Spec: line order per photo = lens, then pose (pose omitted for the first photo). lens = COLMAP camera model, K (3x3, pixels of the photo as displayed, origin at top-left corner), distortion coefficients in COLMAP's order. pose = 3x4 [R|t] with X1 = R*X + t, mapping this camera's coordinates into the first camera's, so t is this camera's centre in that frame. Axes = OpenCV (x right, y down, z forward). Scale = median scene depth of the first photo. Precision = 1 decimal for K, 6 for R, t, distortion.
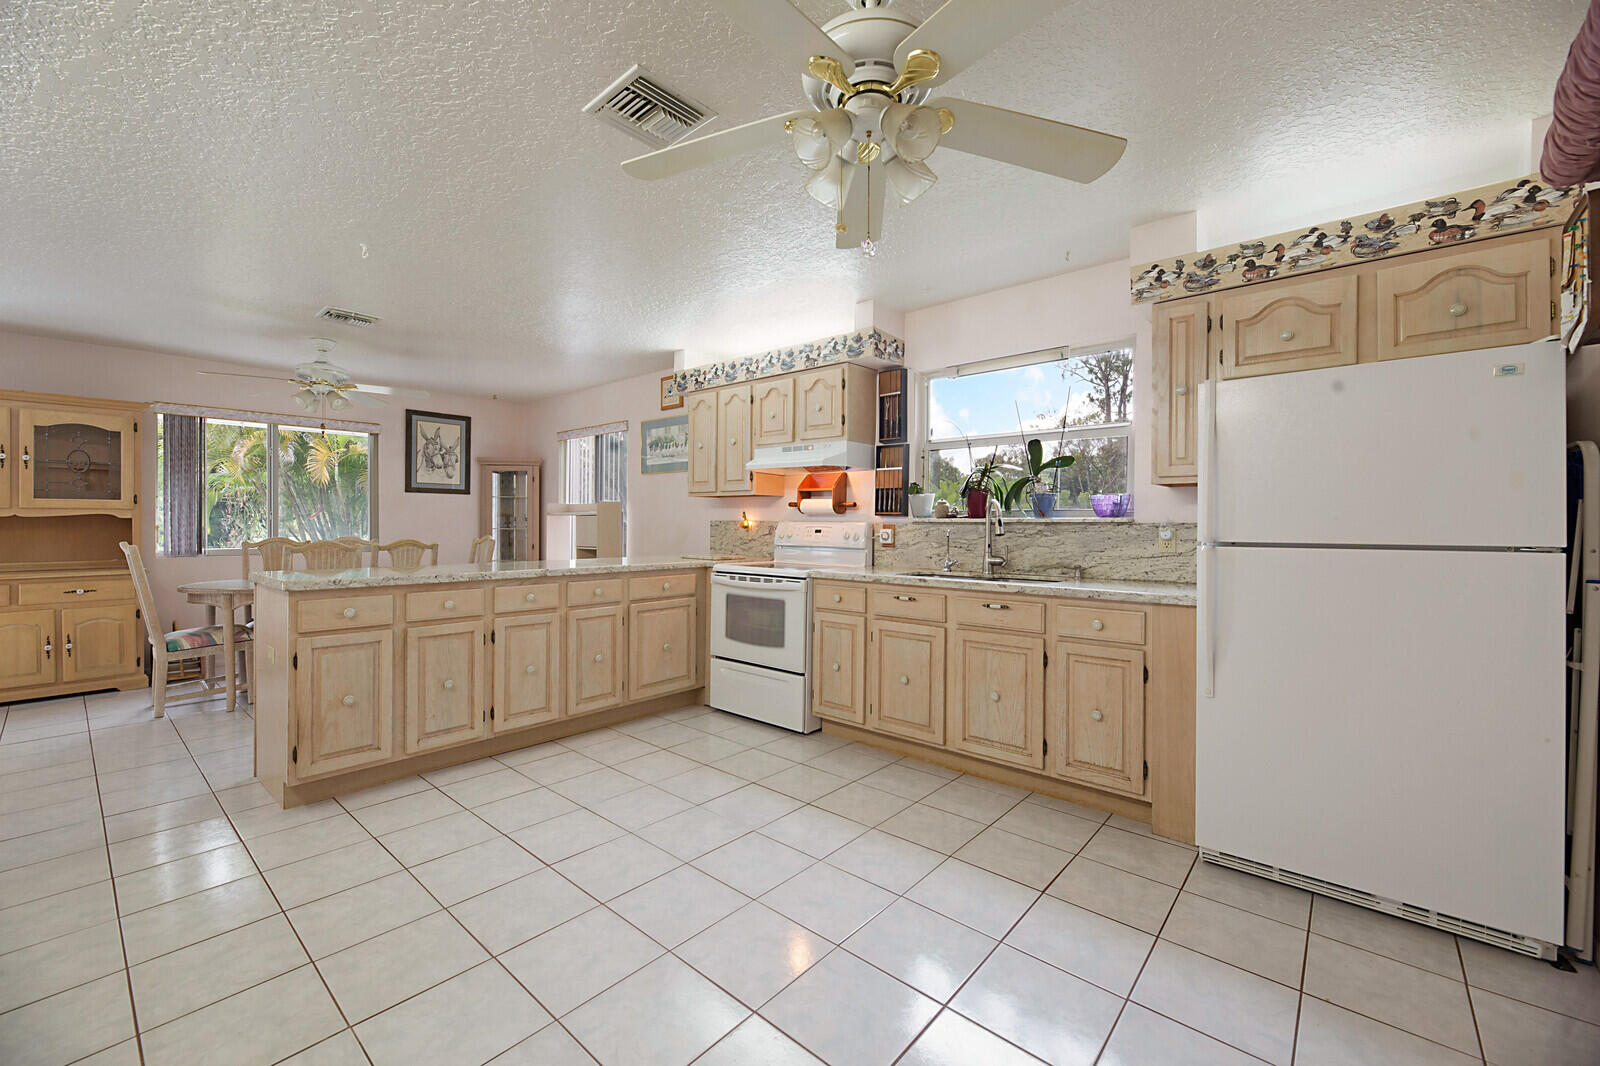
lens RADIAL K [[648.1, 0, 801.6], [0, 648.1, 526.5], [0, 0, 1]] dist [0.000401, -0.002326]
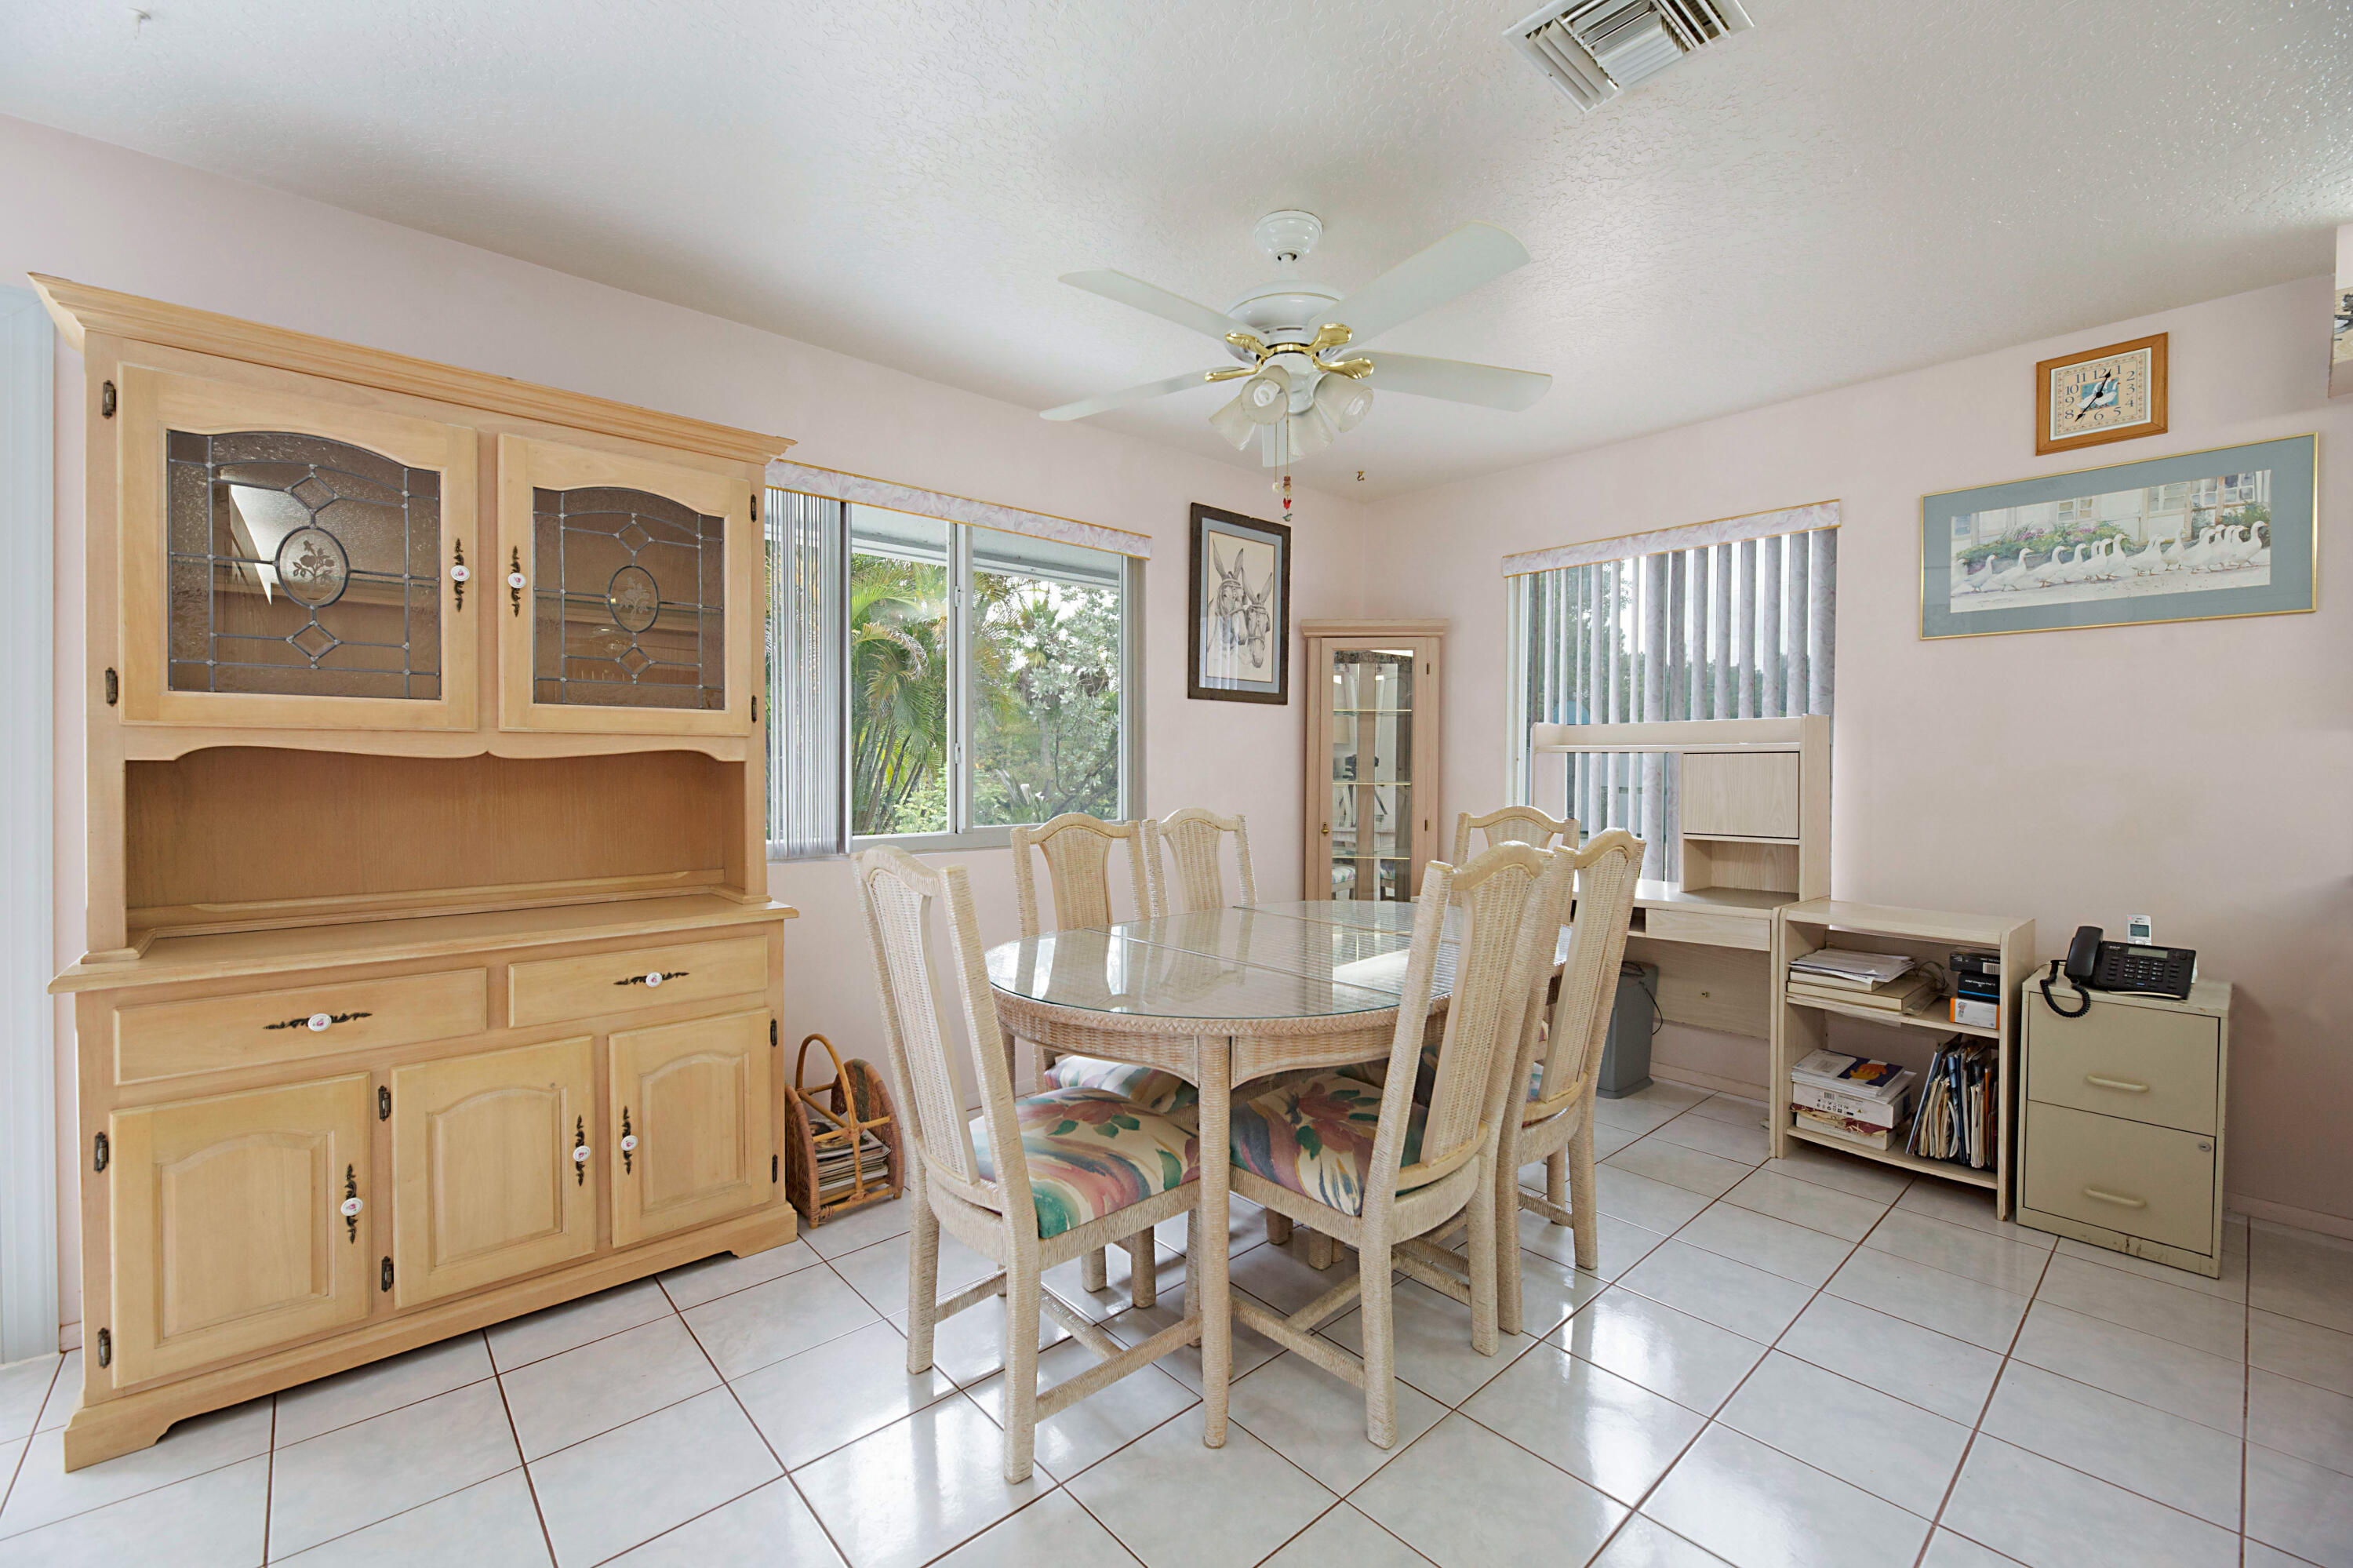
lens RADIAL K [[958.7, 0, 1176.1], [0, 958.7, 776.5], [0, 0, 1]] dist [-0.000105, -0.000179]
pose [[0.992463, 0.001602, -0.122531, -0.754876], [-0.000567, 0.999964, 0.008487, -0.009521], [0.122540, -0.008354, 0.992428, 0.516666]]
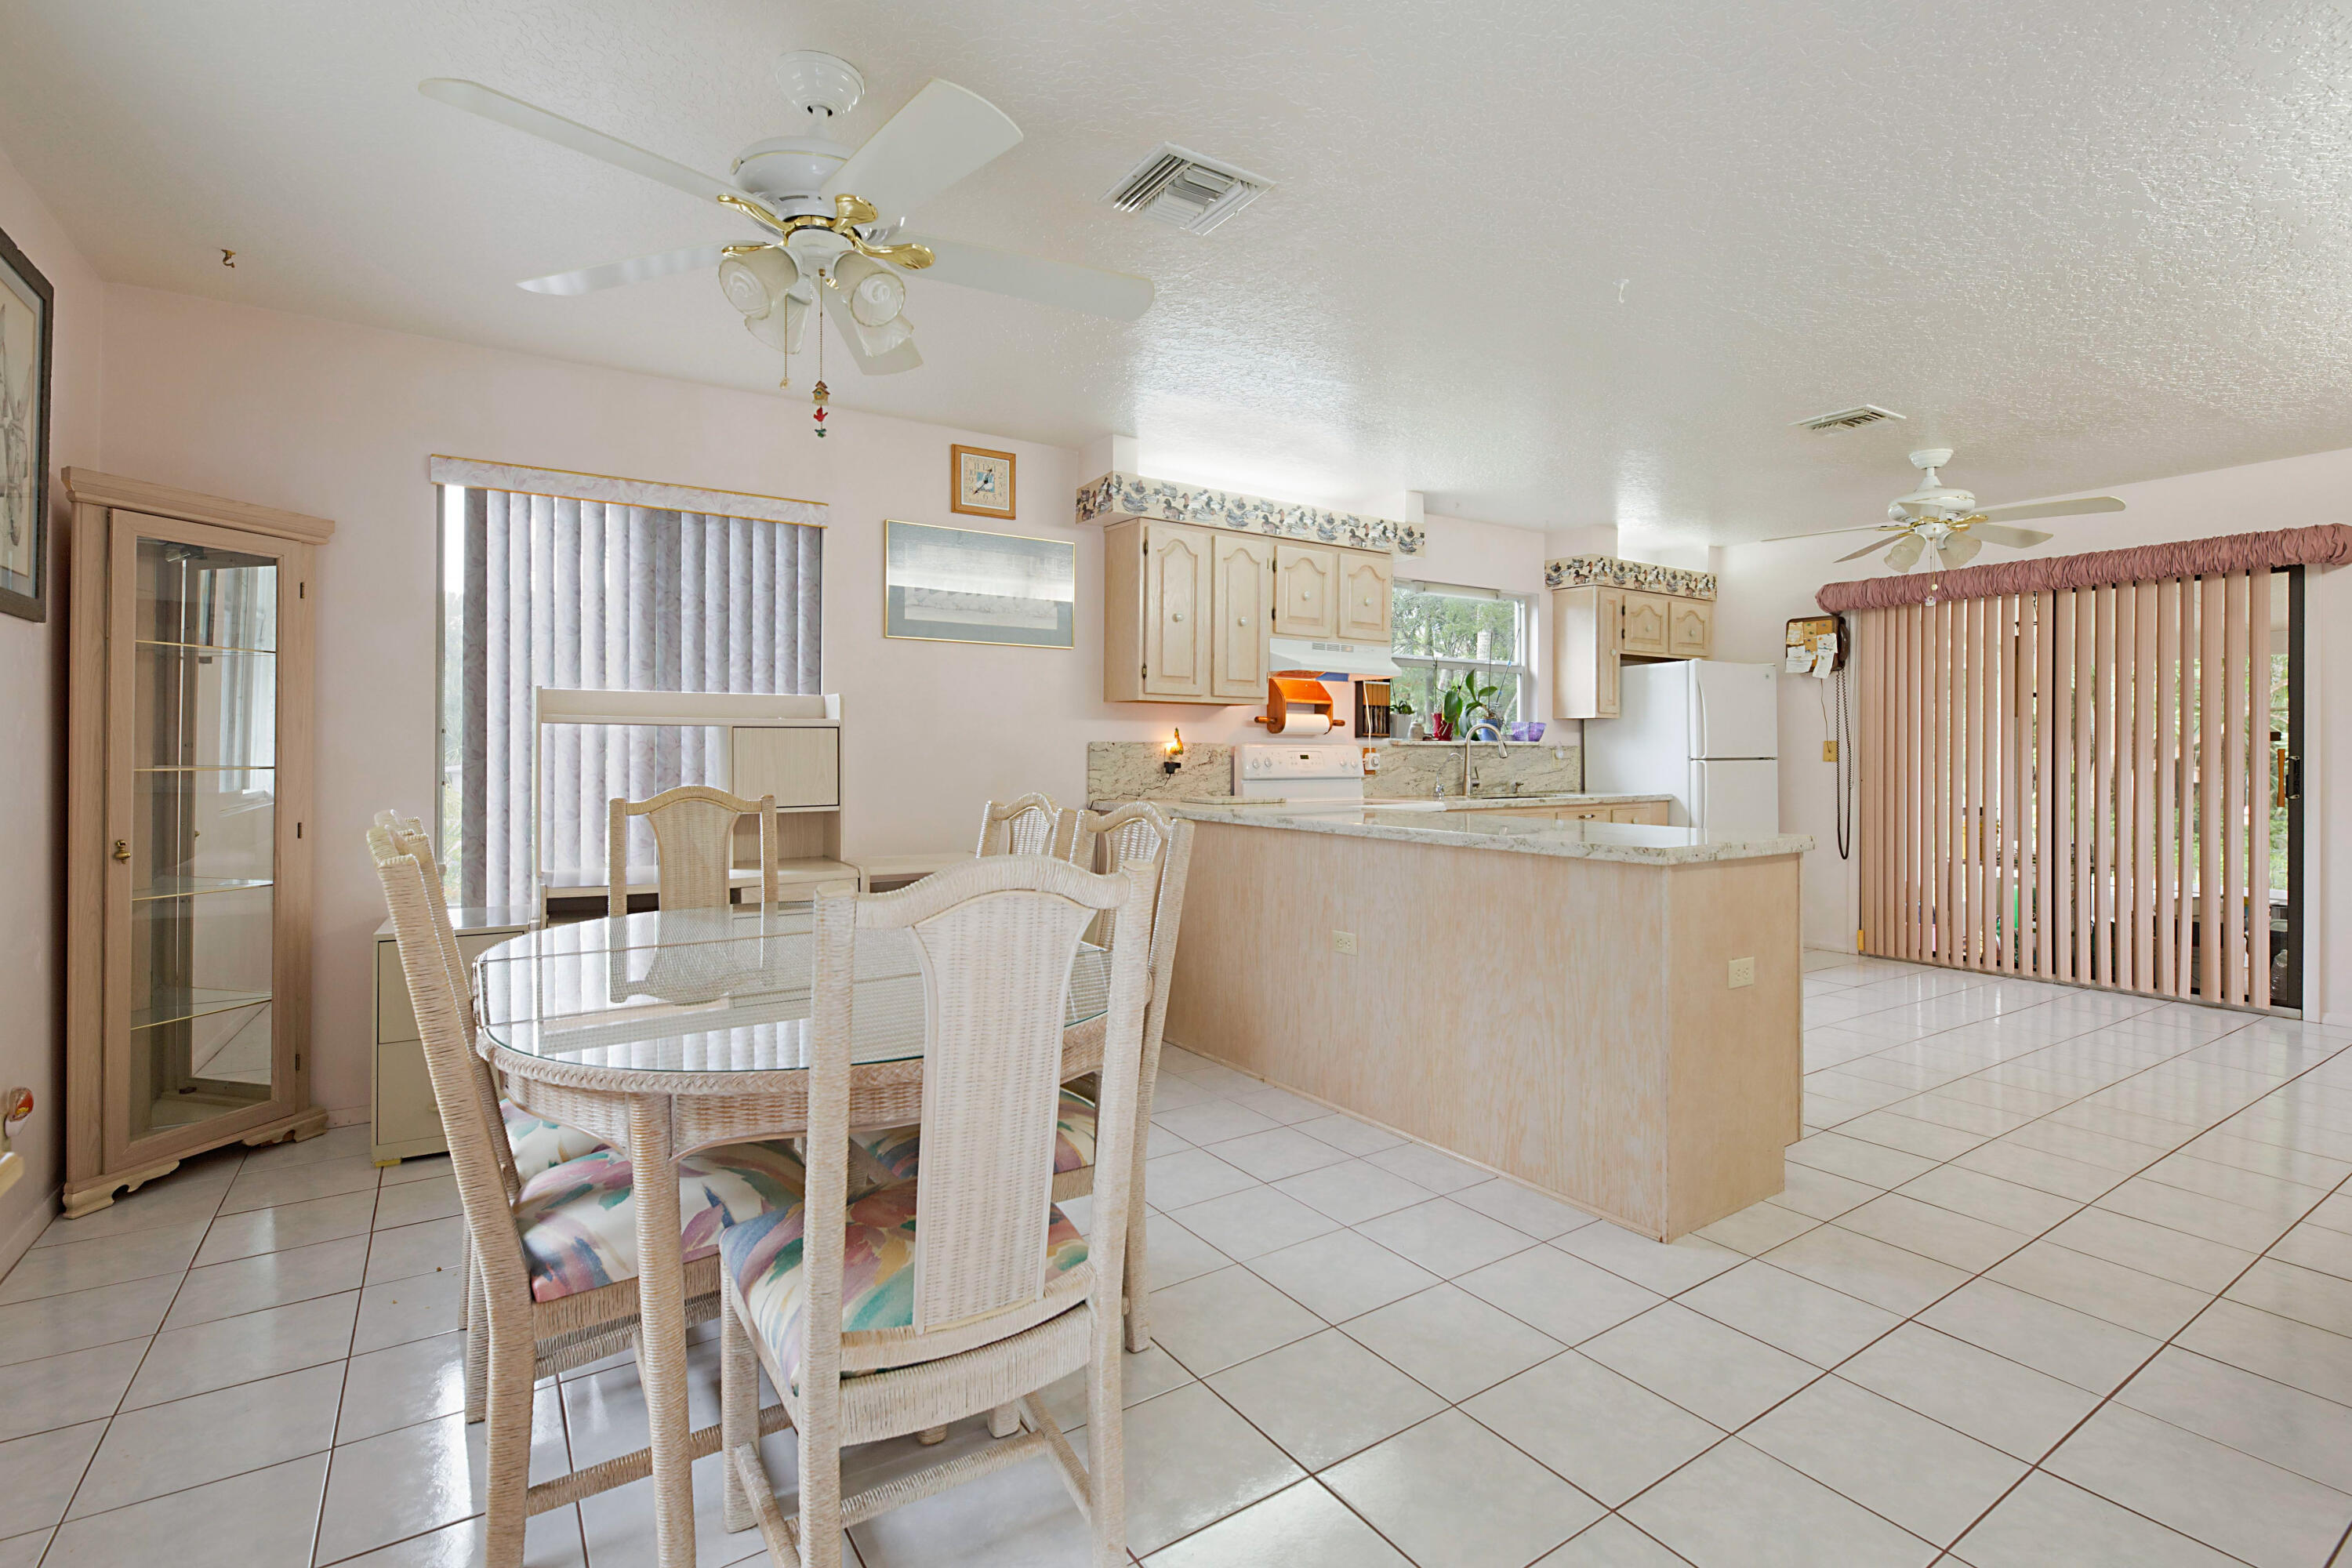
lens RADIAL K [[1032.4, 0, 1277.0], [0, 1032.4, 744.4], [0, 0, 1]] dist [0.010318, 0.000073]
pose [[0.251382, -0.001947, 0.967886, -1.097419], [0.002099, 0.999997, 0.001466, -0.008596], [-0.967886, 0.001663, 0.251386, 0.702727]]
